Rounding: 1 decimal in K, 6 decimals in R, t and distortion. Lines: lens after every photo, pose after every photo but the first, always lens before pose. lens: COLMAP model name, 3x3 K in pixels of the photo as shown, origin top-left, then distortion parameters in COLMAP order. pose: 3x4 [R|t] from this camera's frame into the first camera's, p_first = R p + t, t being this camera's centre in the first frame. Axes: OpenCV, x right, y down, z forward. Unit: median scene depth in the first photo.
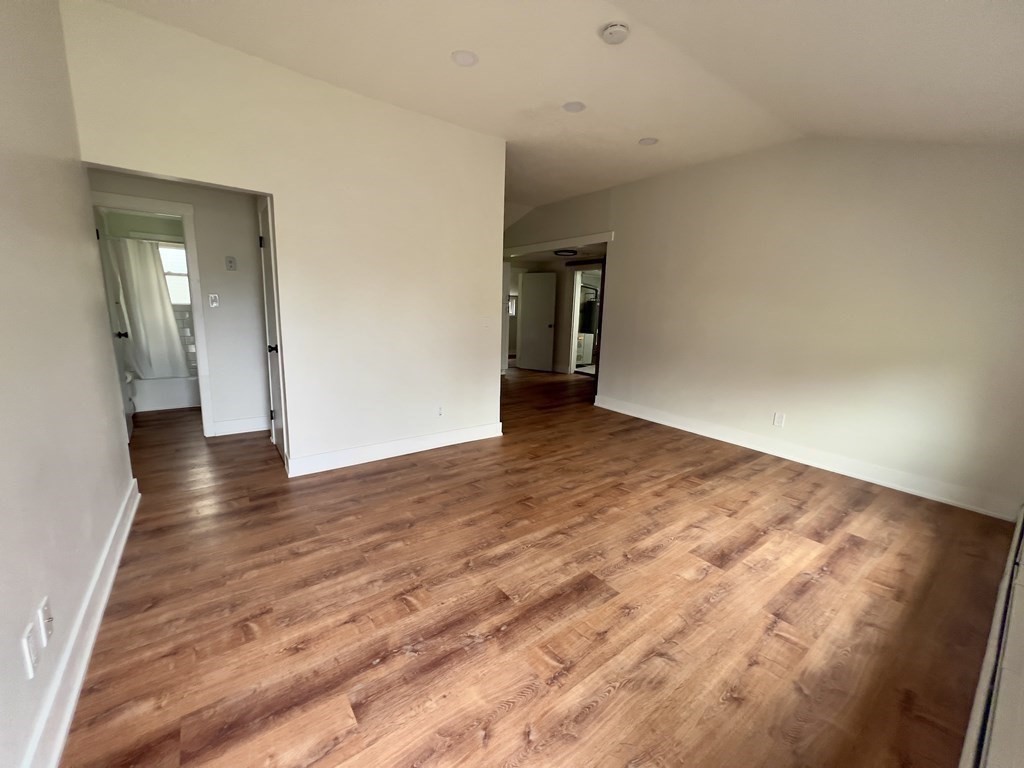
lens RADIAL K [[408.9, 0, 508.6], [0, 408.9, 383.4], [0, 0, 1]] dist [-0.000295, 0.000211]
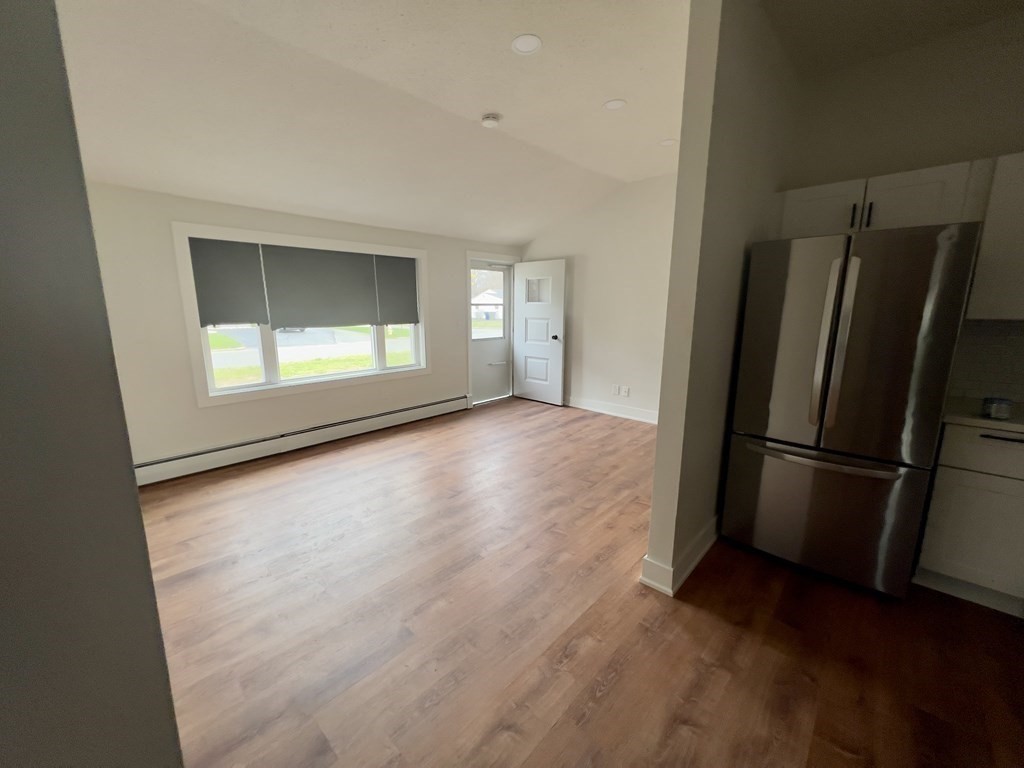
lens RADIAL K [[409.1, 0, 513.3], [0, 409.1, 378.1], [0, 0, 1]] dist [0.000057, 0.000043]
pose [[-0.981965, -0.001878, -0.189053, 0.417823], [-0.068619, 0.935304, 0.347128, -0.488408], [0.176170, 0.353840, -0.918565, 2.422136]]
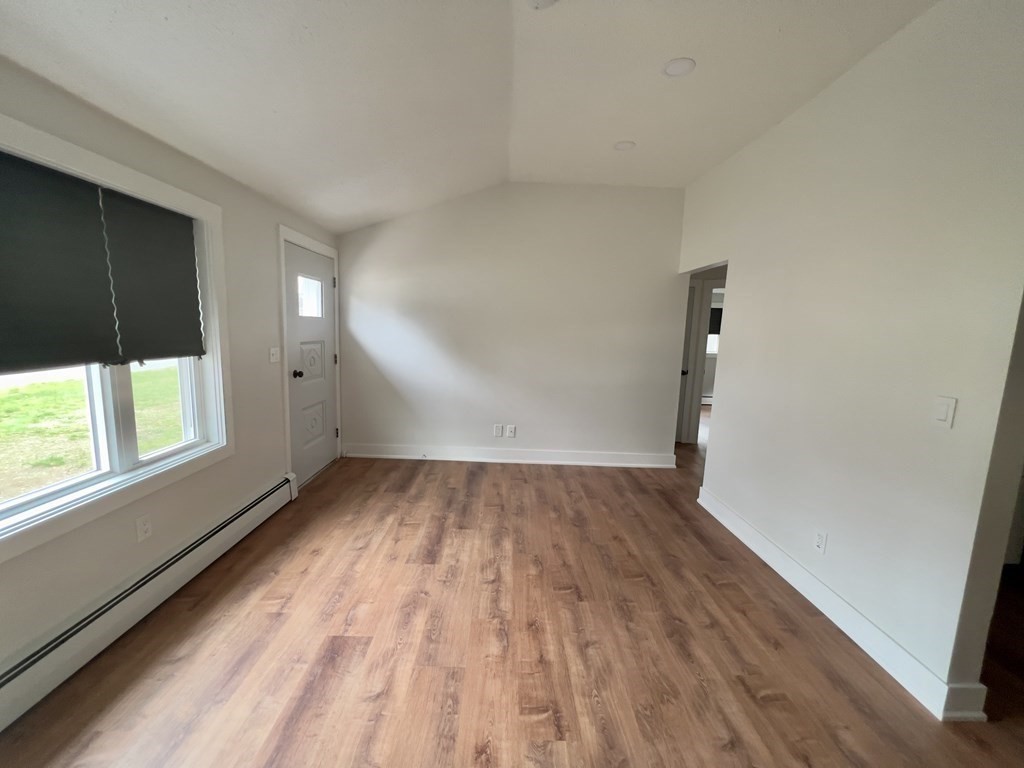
lens RADIAL K [[408.9, 0, 508.6], [0, 408.9, 383.4], [0, 0, 1]] dist [-0.000295, 0.000211]
pose [[-0.586732, 0.055504, -0.807877, 0.878000], [-0.202208, 0.956002, 0.212537, -0.287324], [0.784128, 0.288061, -0.549694, 1.459341]]
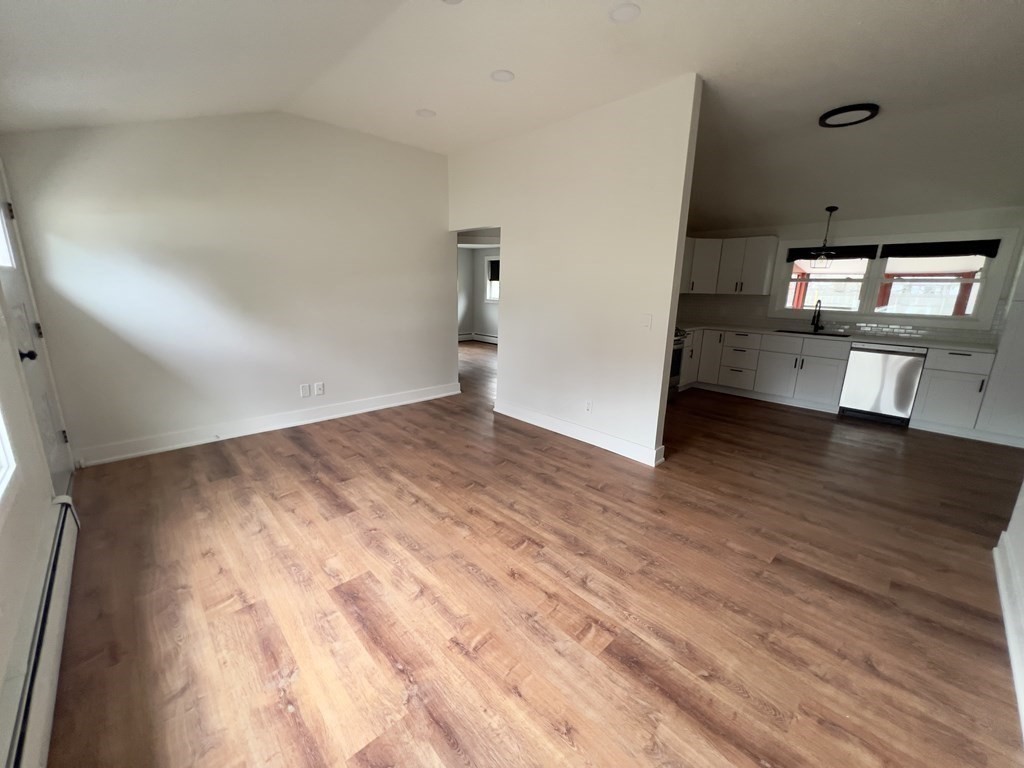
lens RADIAL K [[408.9, 0, 508.6], [0, 408.9, 383.4], [0, 0, 1]] dist [-0.000295, 0.000211]
pose [[0.115197, 0.203665, -0.972240, 1.217576], [-0.199735, 0.963515, 0.178172, -0.196985], [0.973055, 0.173665, 0.151673, 1.049952]]
